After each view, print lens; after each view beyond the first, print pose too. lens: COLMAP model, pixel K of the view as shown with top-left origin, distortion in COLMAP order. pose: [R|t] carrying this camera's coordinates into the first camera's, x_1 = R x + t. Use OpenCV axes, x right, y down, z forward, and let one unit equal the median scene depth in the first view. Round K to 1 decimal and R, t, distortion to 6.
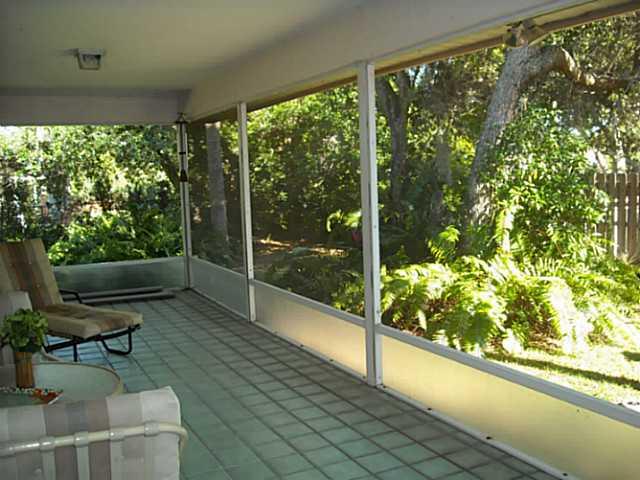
lens RADIAL K [[647.9, 0, 320.0], [0, 647.9, 240.0], [0, 0, 1]] dist [-0.003847, -0.000894]
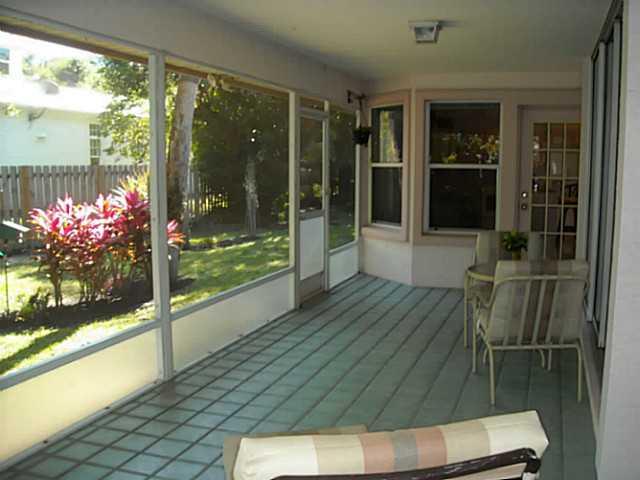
lens RADIAL K [[647.9, 0, 320.0], [0, 647.9, 240.0], [0, 0, 1]] dist [-0.003847, -0.000894]
pose [[-0.679154, -0.075852, 0.730066, -0.770047], [0.067423, 0.983994, 0.164956, -0.140561], [-0.730892, 0.161253, -0.663169, 1.377622]]
